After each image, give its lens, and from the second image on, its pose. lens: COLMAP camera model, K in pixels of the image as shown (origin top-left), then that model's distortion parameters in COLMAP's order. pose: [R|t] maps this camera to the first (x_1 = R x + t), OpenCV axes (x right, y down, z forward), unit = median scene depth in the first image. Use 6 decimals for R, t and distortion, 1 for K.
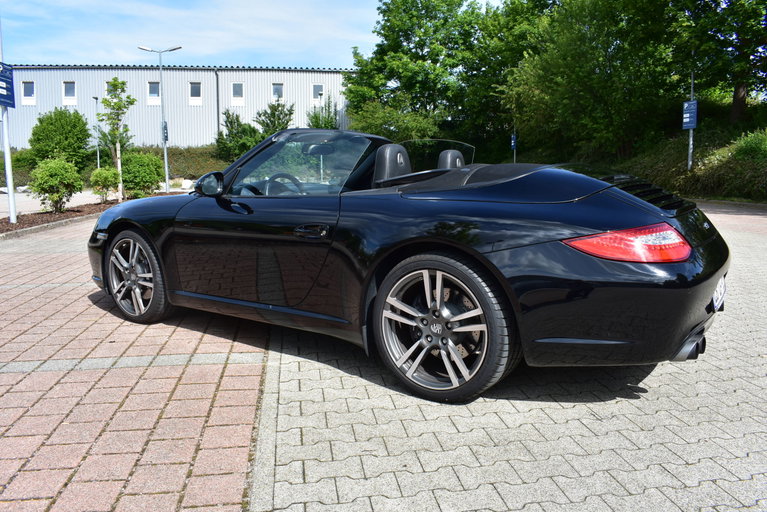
lens RADIAL K [[597.0, 0, 383.5], [0, 597.0, 256.0], [0, 0, 1]] dist [-0.064700, -0.004499]
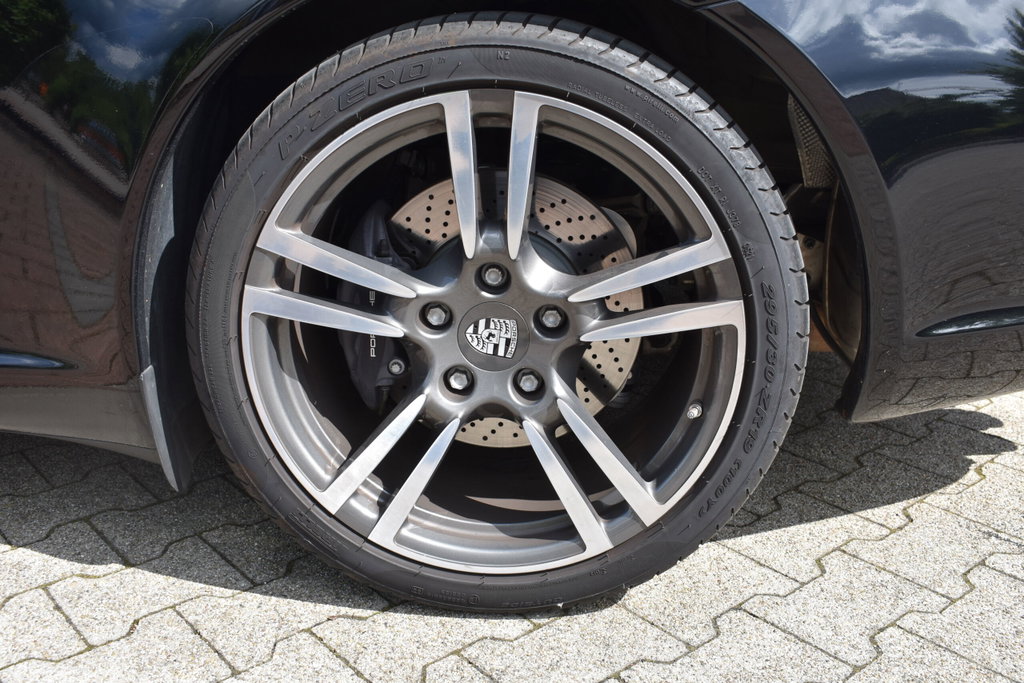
lens RADIAL K [[1074.4, 0, 512.0], [0, 1074.4, 341.5], [0, 0, 1]] dist [-0.034623, -0.012195]
pose [[0.835713, -0.150407, 0.528169, -0.135315], [0.033517, 0.973940, 0.224316, 0.024627], [-0.548143, -0.169761, 0.818975, 0.626423]]
